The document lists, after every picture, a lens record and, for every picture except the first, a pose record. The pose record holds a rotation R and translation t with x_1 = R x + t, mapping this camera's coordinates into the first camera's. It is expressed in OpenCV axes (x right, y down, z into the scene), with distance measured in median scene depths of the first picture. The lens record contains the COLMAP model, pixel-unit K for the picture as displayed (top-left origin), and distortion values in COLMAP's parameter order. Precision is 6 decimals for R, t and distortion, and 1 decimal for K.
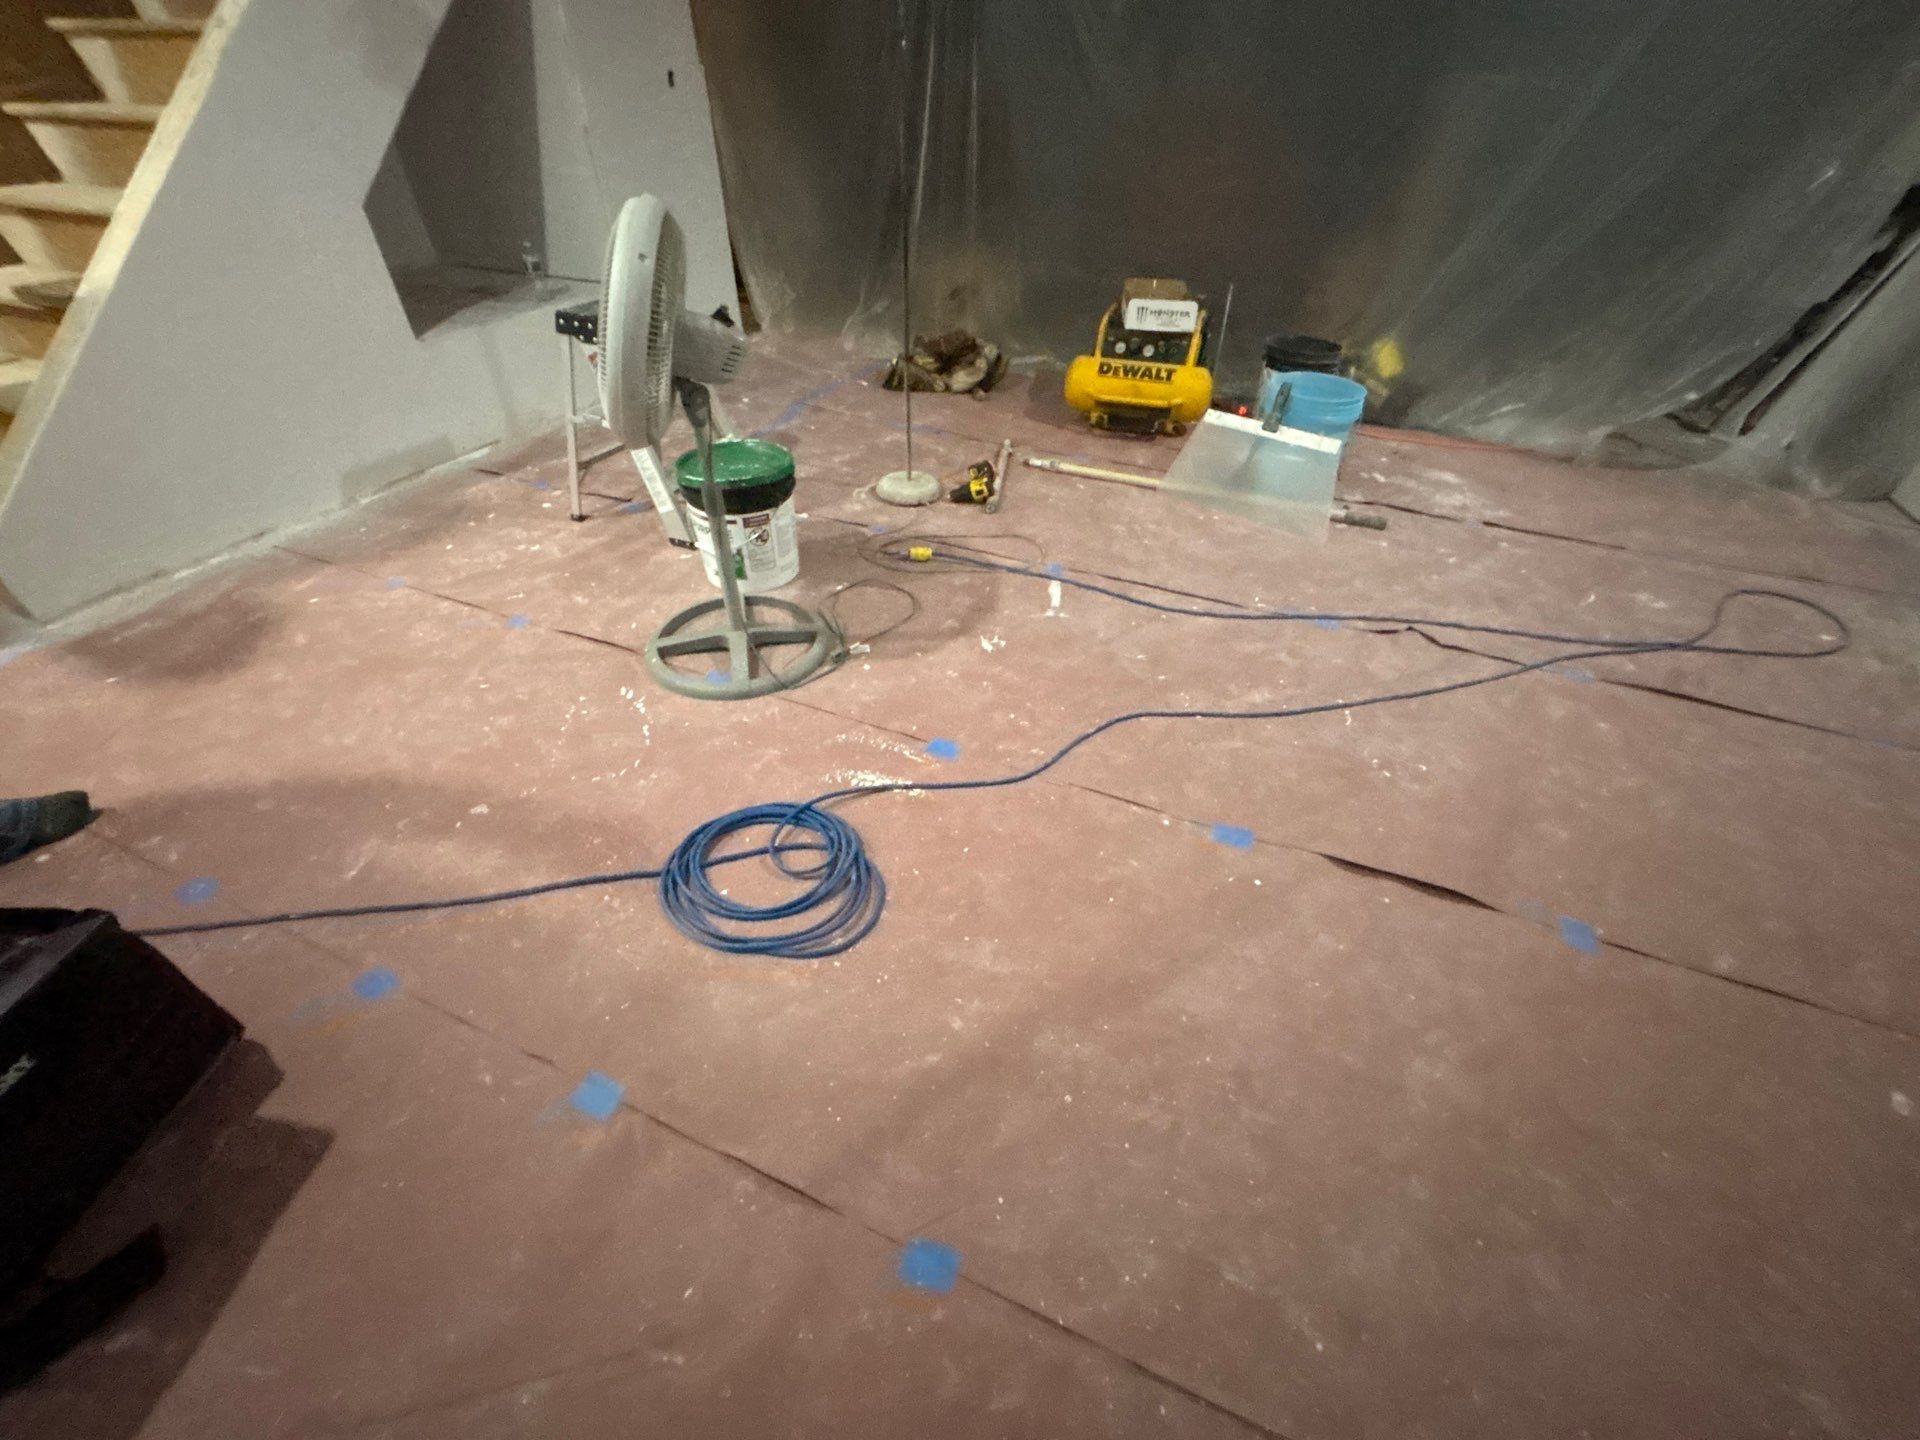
lens RADIAL K [[778.2, 0, 949.3], [0, 778.2, 722.8], [0, 0, 1]] dist [-0.003391, 0.001011]
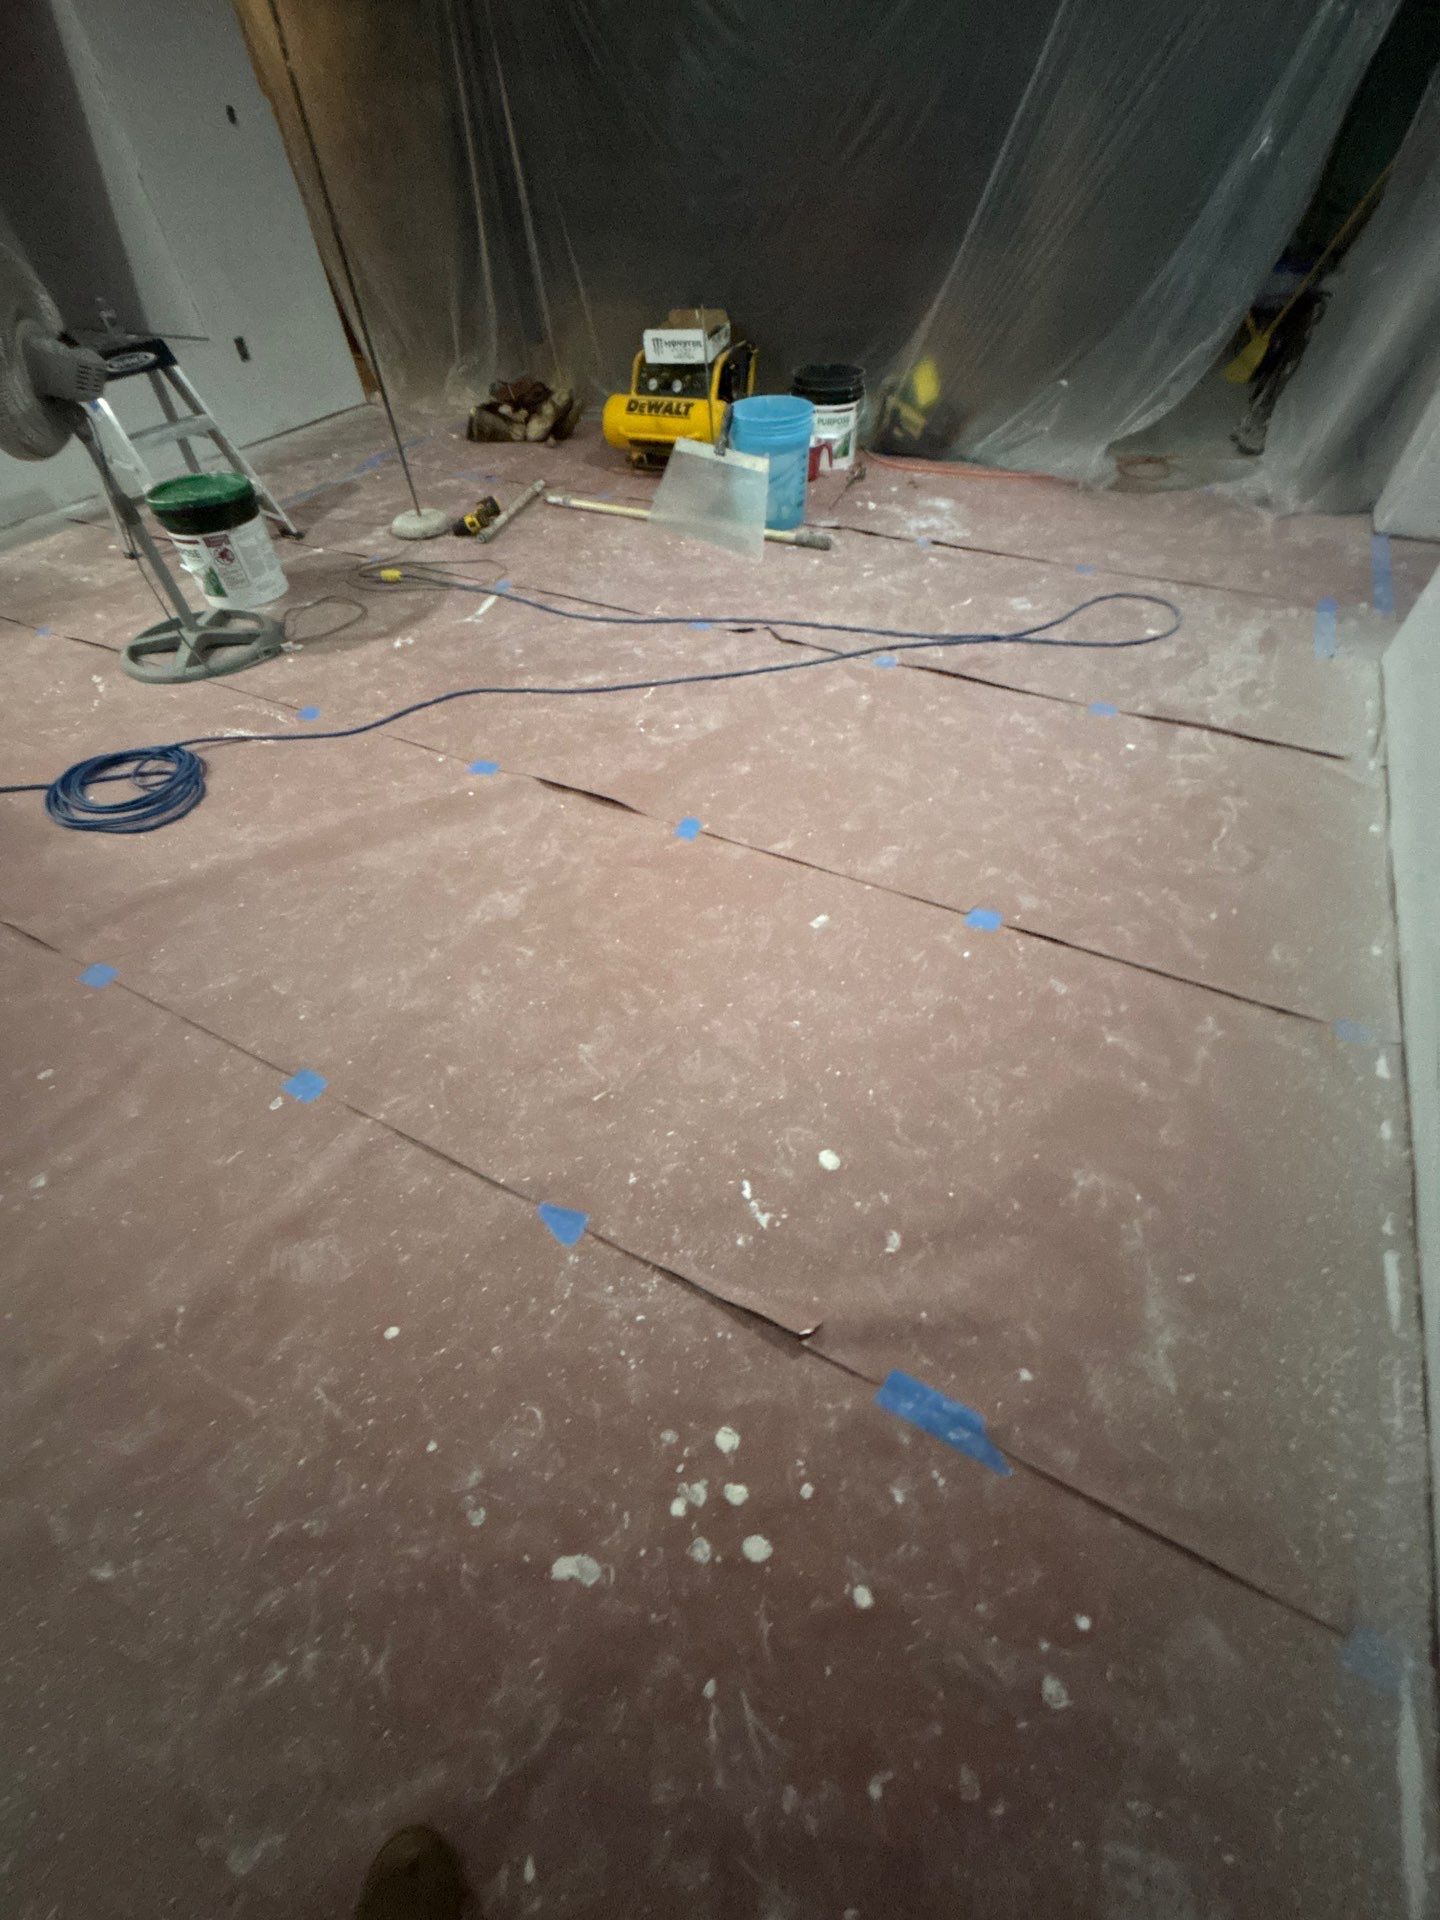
lens RADIAL K [[778.2, 0, 735.5], [0, 778.2, 967.4], [0, 0, 1]] dist [-0.003391, 0.001011]
pose [[0.996300, 0.020188, -0.083544, 0.597995], [-0.007208, 0.988225, 0.152841, 0.181612], [0.085645, -0.151673, 0.984713, -0.187641]]
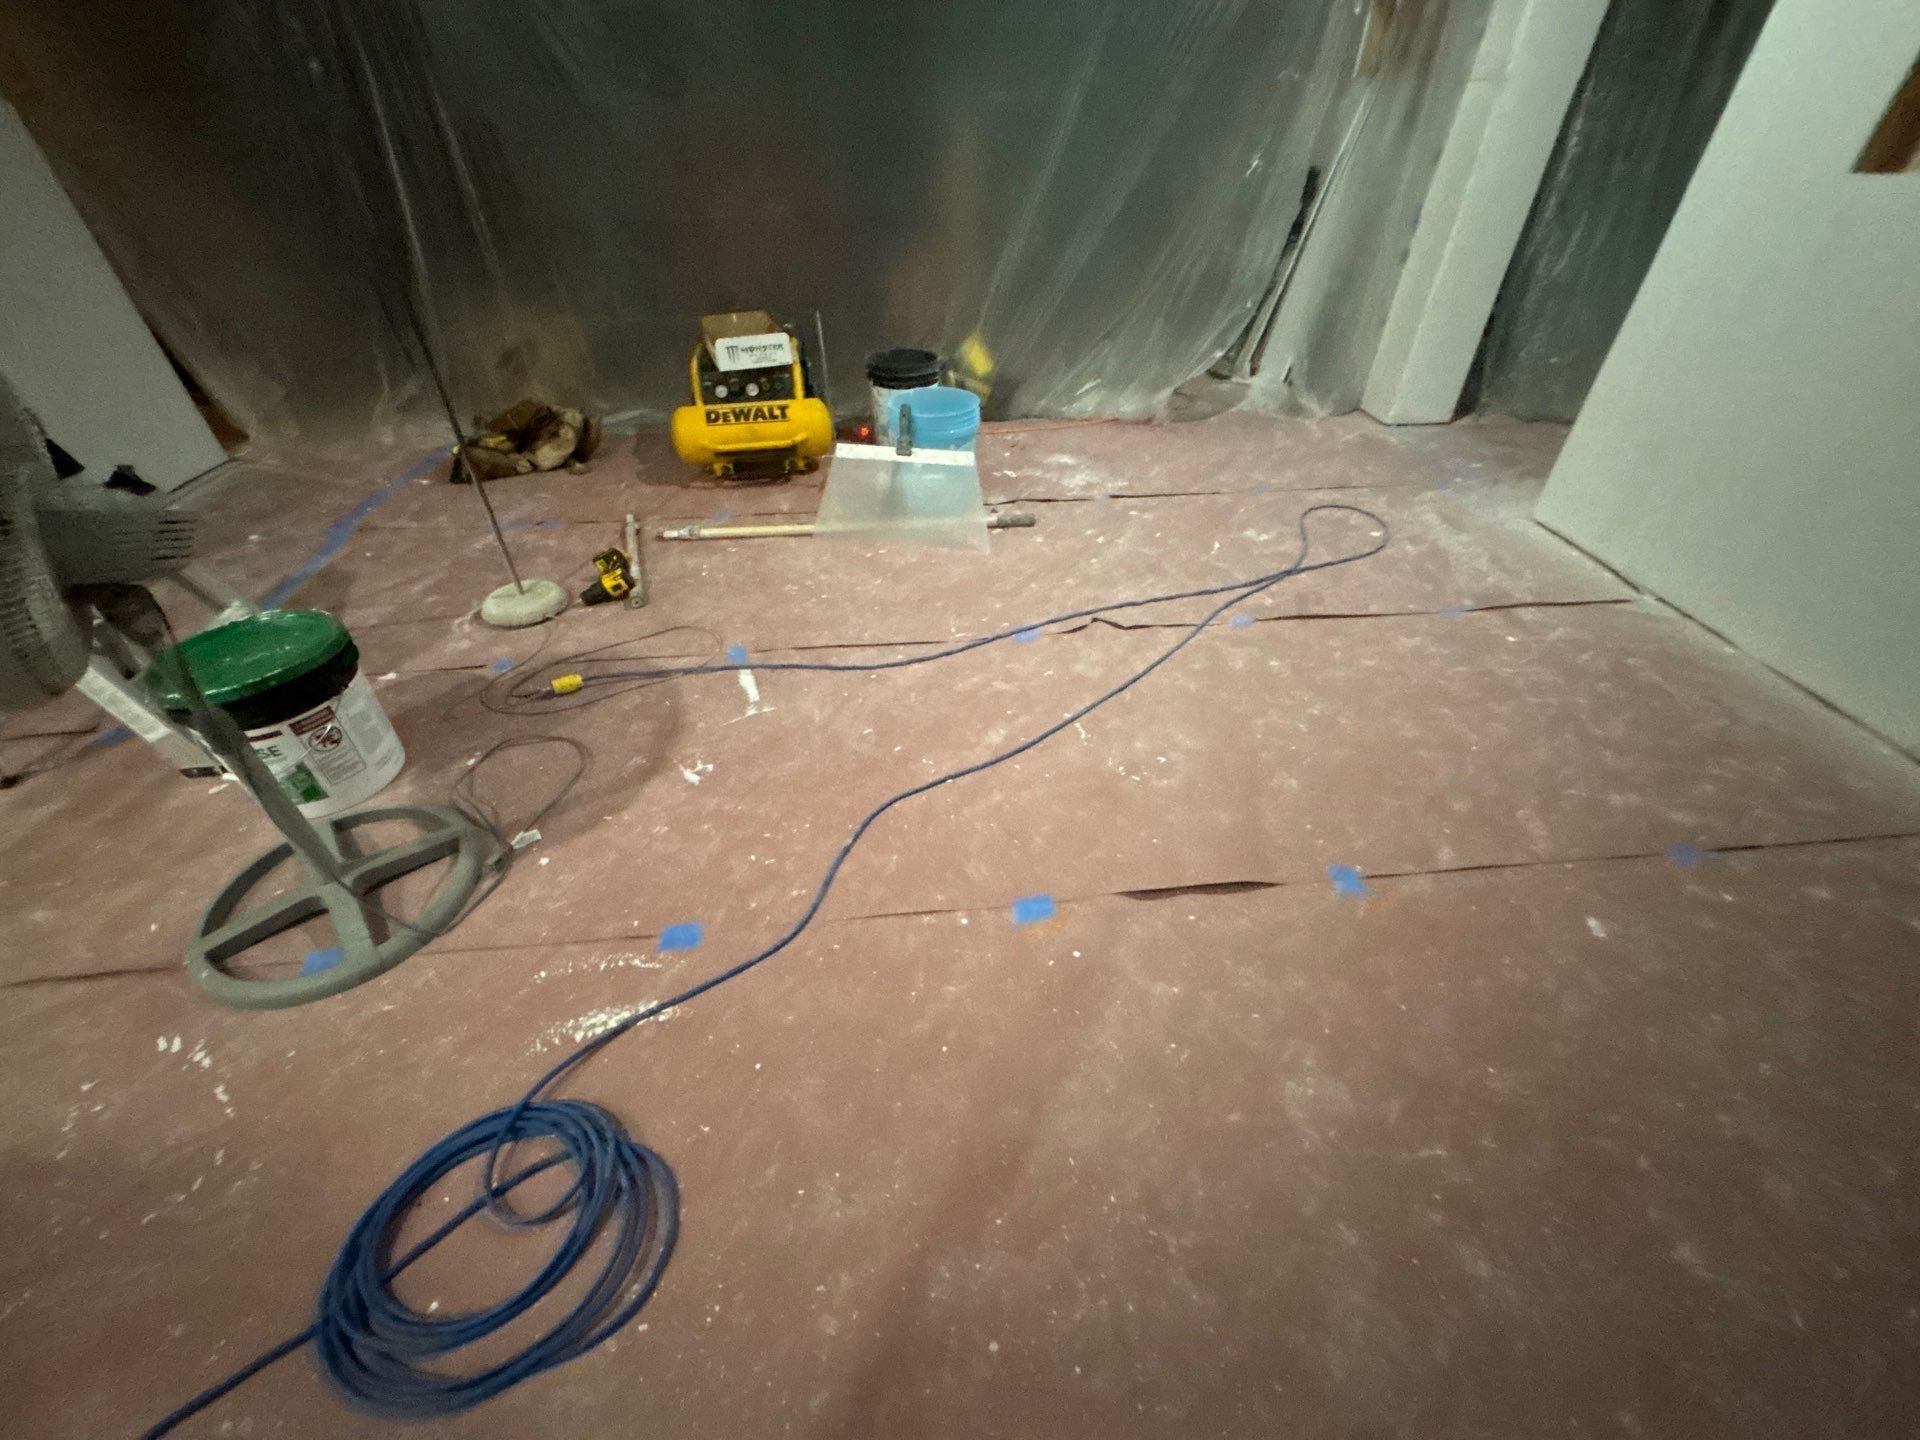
lens RADIAL K [[778.2, 0, 957.4], [0, 778.2, 719.4], [0, 0, 1]] dist [-0.003391, 0.001011]
pose [[0.878316, -0.314753, 0.359849, 0.016949], [0.321554, 0.945935, 0.042547, -0.089793], [-0.353785, 0.078341, 0.932040, 0.104886]]
